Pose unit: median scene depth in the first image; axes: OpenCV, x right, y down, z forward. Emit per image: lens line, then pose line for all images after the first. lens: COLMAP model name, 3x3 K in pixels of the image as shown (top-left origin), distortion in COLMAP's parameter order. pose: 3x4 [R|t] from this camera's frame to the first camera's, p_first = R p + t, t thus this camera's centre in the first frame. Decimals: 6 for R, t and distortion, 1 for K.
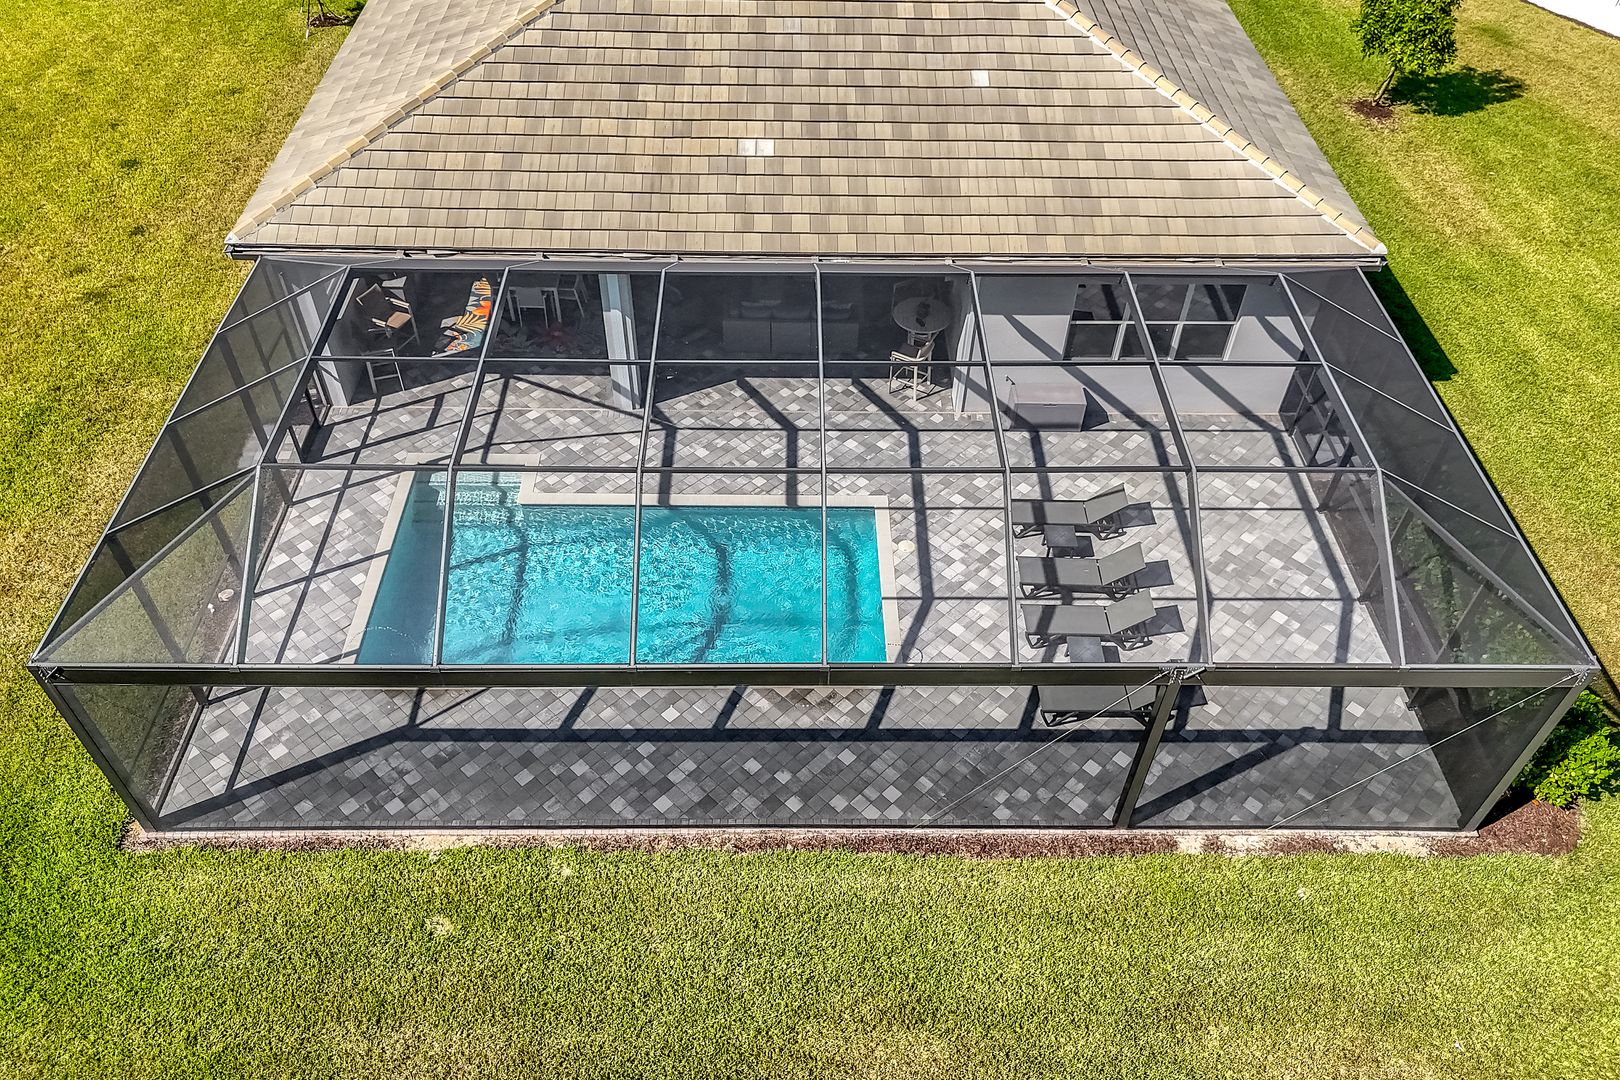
lens RADIAL K [[1193.2, 0, 810.0], [0, 1193.2, 540.0], [0, 0, 1]] dist [0.058222, -0.047834]
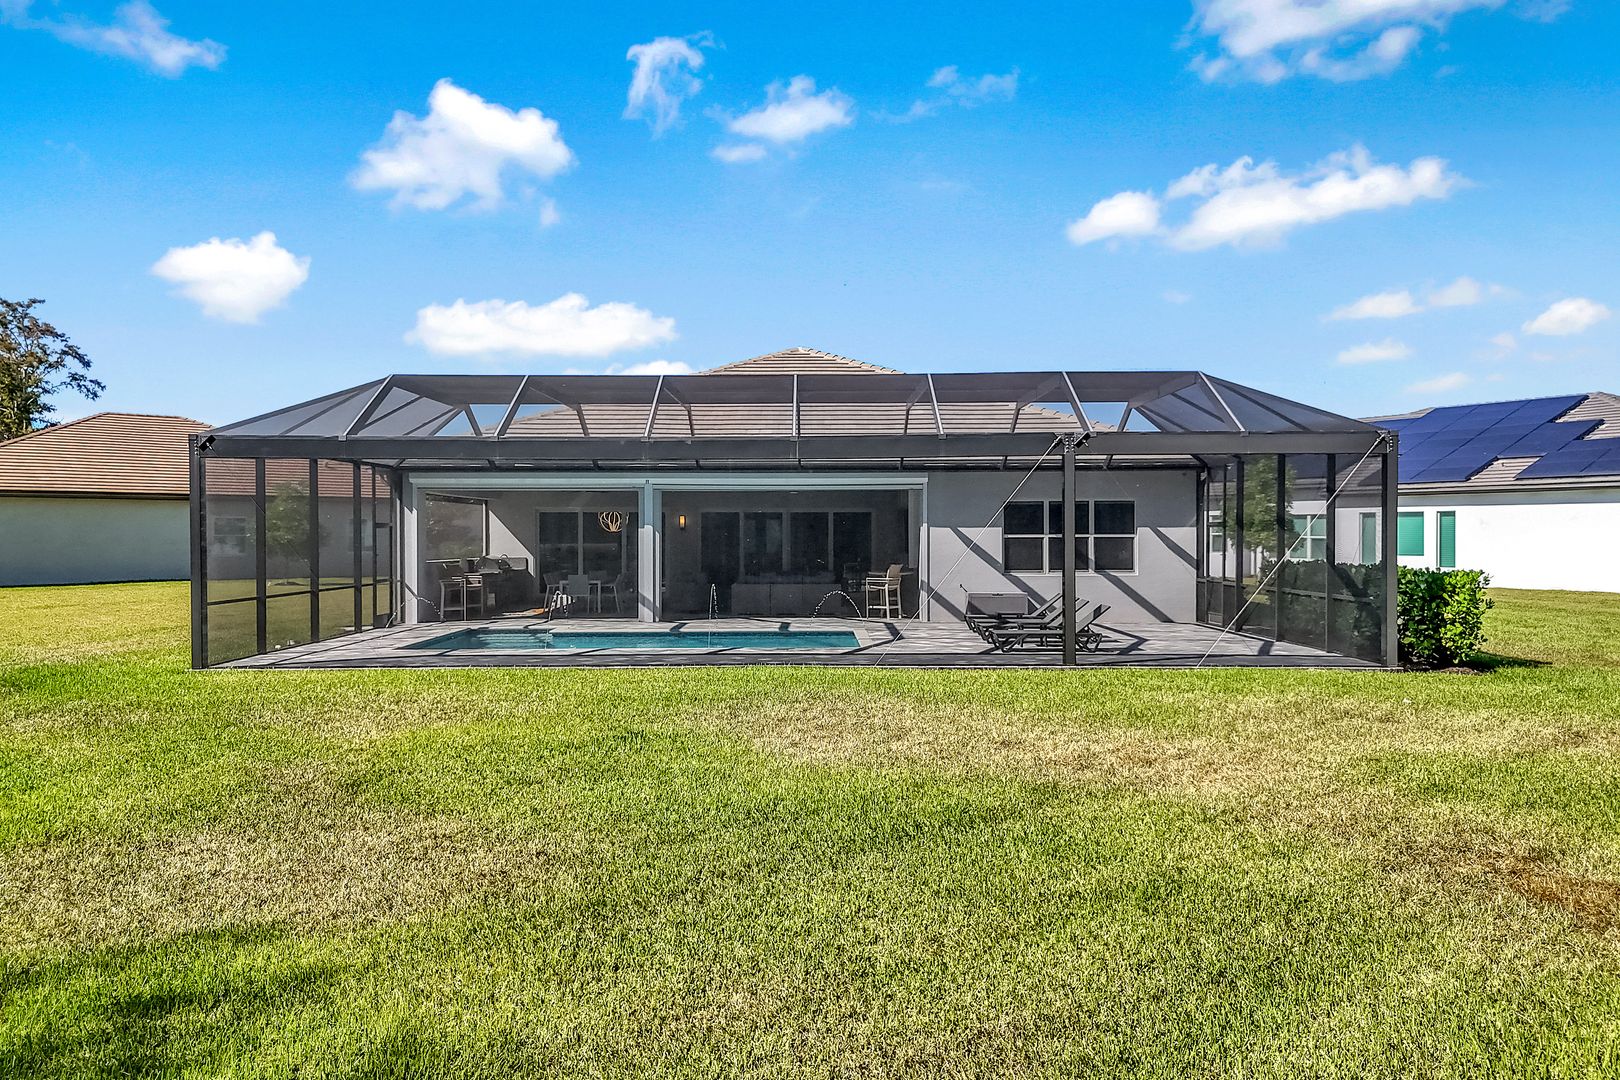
lens RADIAL K [[1193.2, 0, 810.0], [0, 1193.2, 540.0], [0, 0, 1]] dist [0.058222, -0.047834]
pose [[0.999376, -0.023254, -0.026593, 0.045592], [-0.002740, 0.699503, -0.714625, 0.725686], [0.035220, 0.714252, 0.699002, 0.109868]]
